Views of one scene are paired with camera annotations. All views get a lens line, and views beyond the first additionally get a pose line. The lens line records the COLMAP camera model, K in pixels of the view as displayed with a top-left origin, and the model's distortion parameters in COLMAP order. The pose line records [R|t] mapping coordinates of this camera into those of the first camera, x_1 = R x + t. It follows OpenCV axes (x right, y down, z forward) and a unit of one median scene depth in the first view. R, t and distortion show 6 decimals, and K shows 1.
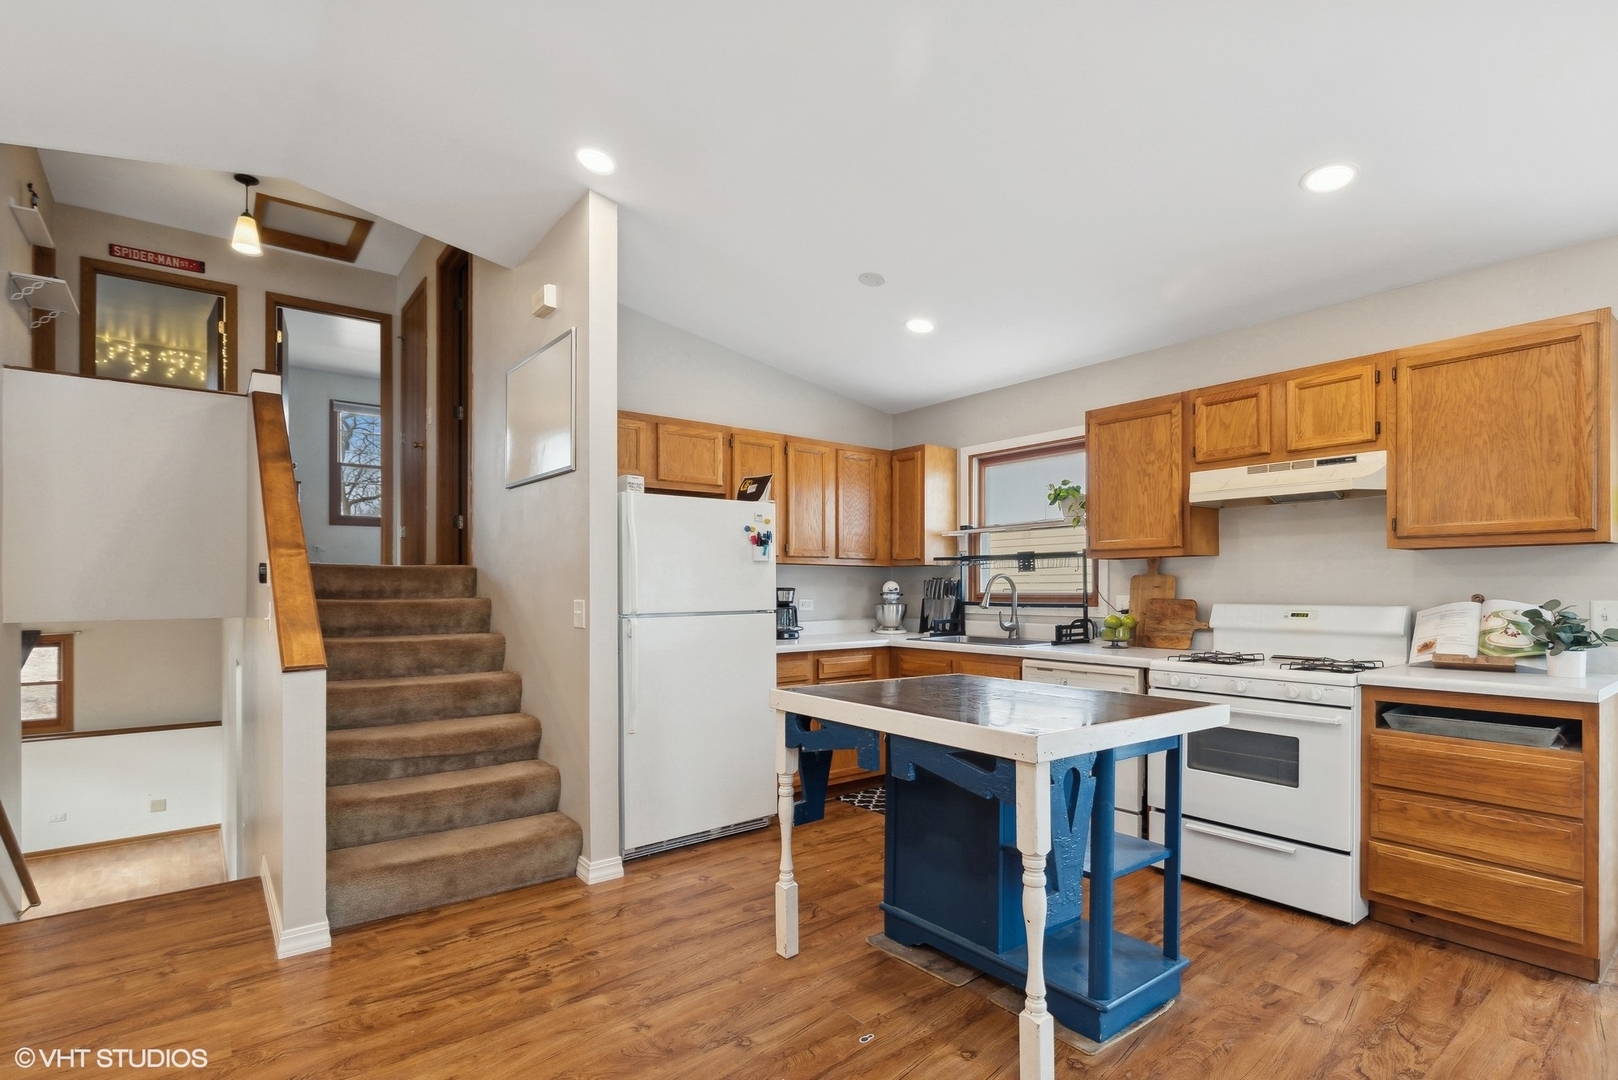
lens RADIAL K [[766.6, 0, 798.9], [0, 766.6, 583.2], [0, 0, 1]] dist [-0.000551, -0.000561]
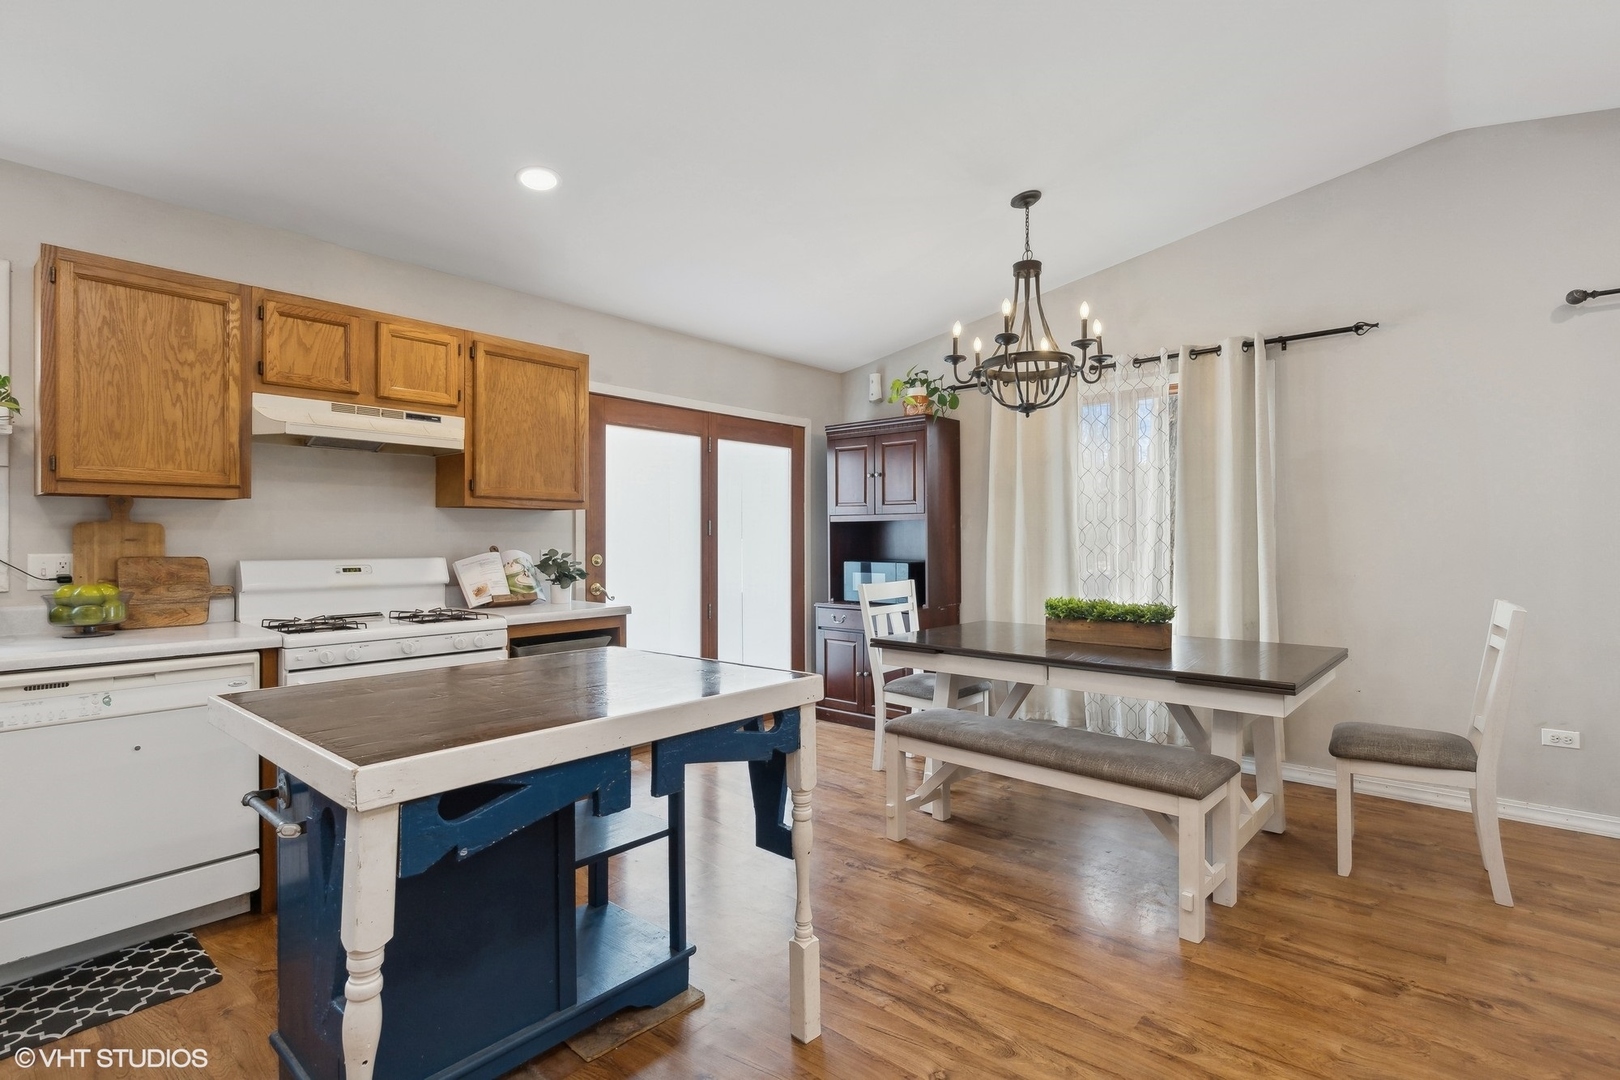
lens RADIAL K [[767.6, 0, 828.5], [0, 767.6, 540.5], [0, 0, 1]] dist [-0.000551, -0.000561]
pose [[-0.191137, 0.003117, 0.981559, -0.371335], [-0.002230, 0.999991, -0.003609, 0.007308], [-0.981561, -0.002879, -0.191128, 0.593556]]
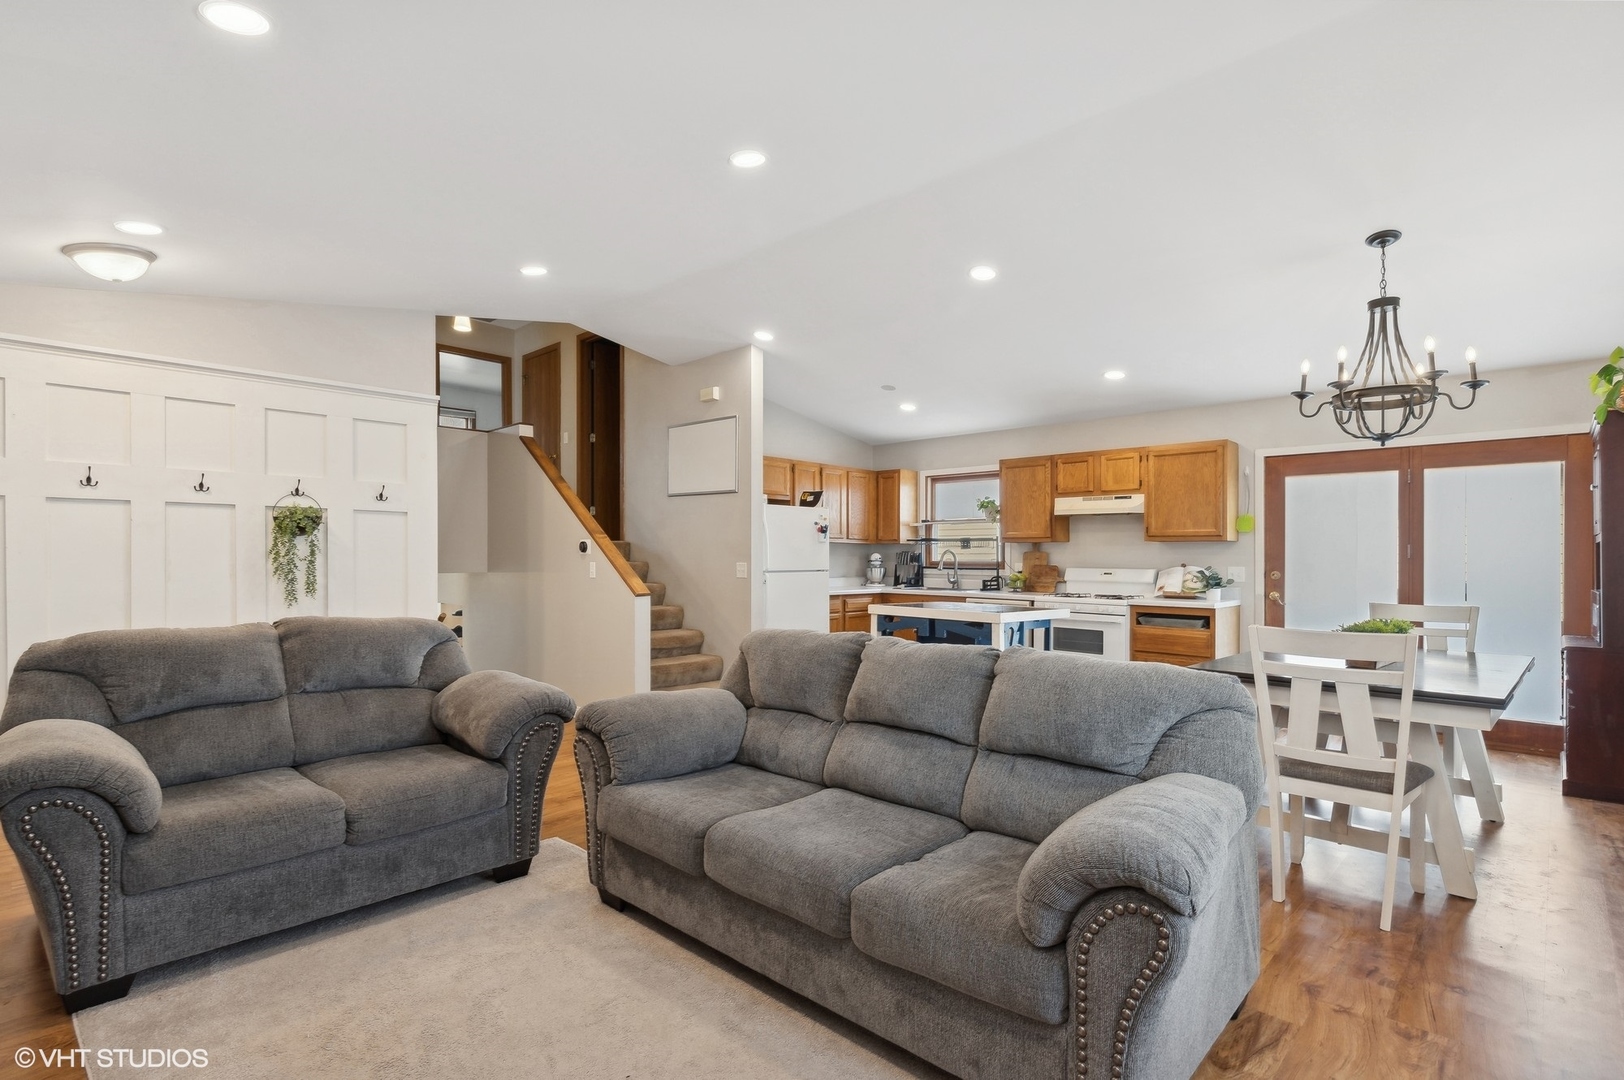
lens RADIAL K [[769.5, 0, 781.3], [0, 769.5, 542.3], [0, 0, 1]] dist [-0.000551, -0.000561]
pose [[0.991772, 0.011250, 0.127519, -0.408896], [-0.009822, 0.999882, -0.011817, -0.006560], [-0.127637, 0.010467, 0.991766, -0.812356]]
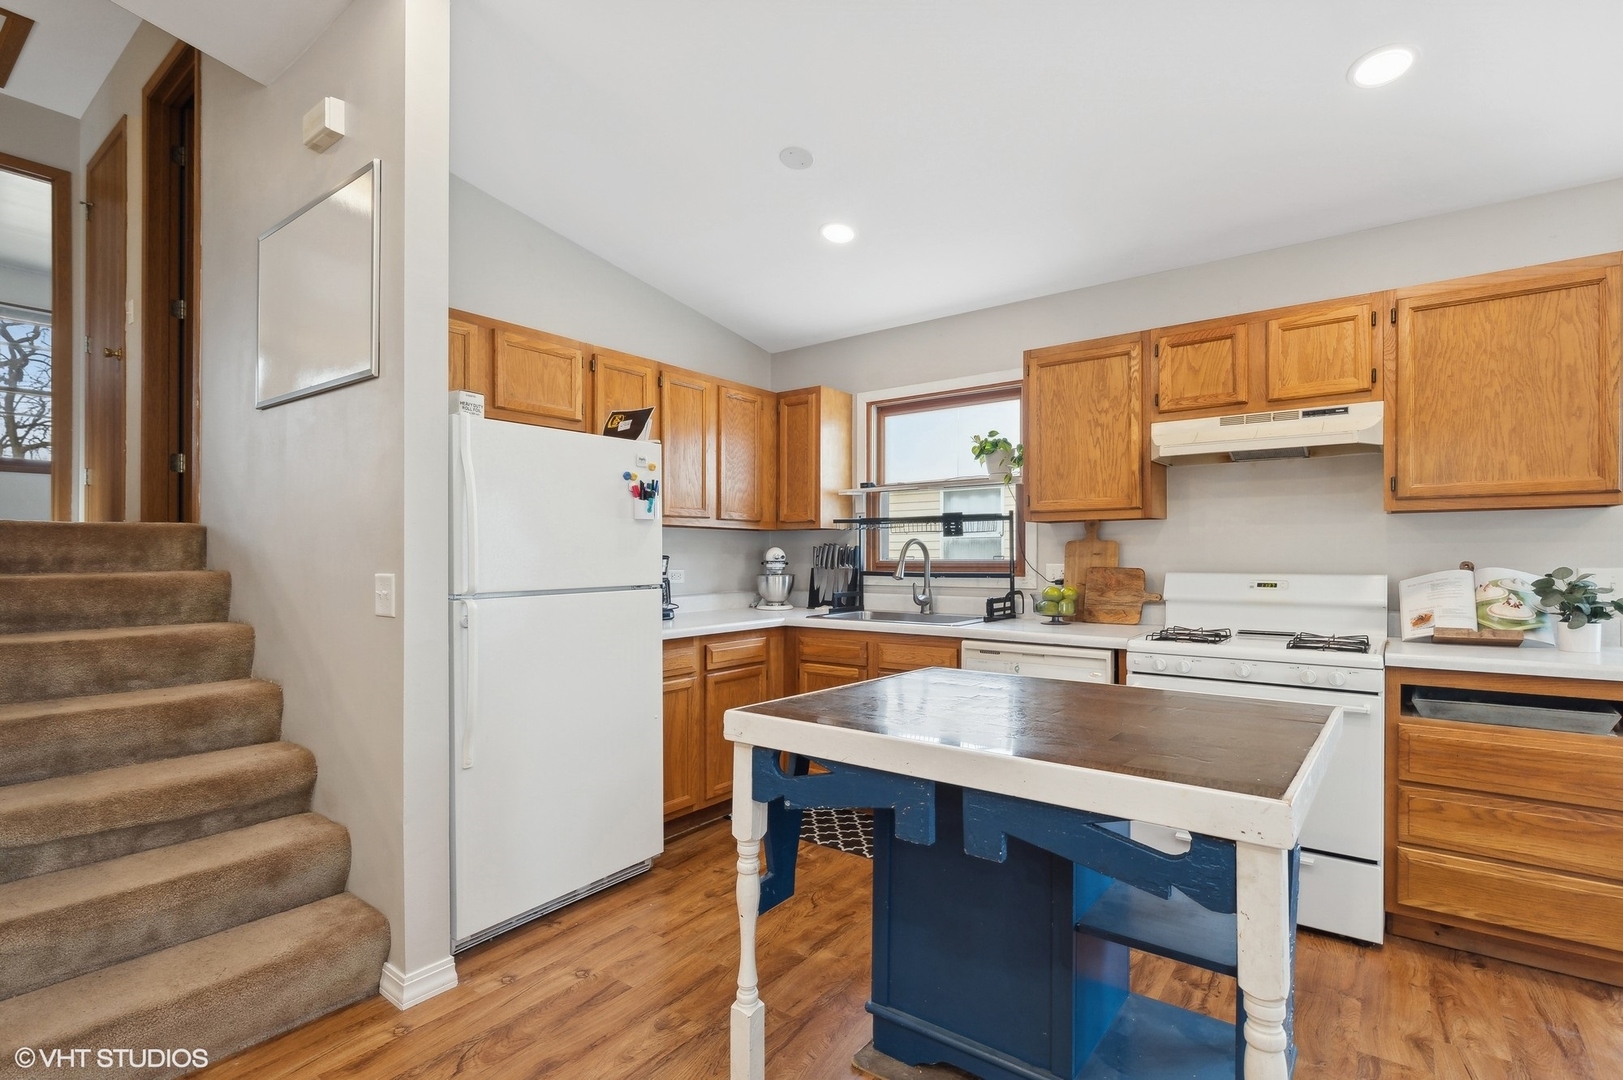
lens RADIAL K [[769.0, 0, 795.3], [0, 769.0, 549.3], [0, 0, 1]] dist [-0.000551, -0.000561]
pose [[0.968342, 0.001552, 0.249624, -0.104788], [-0.000912, 0.999996, -0.002679, 0.002412], [-0.249627, 0.002366, 0.968339, 0.259476]]
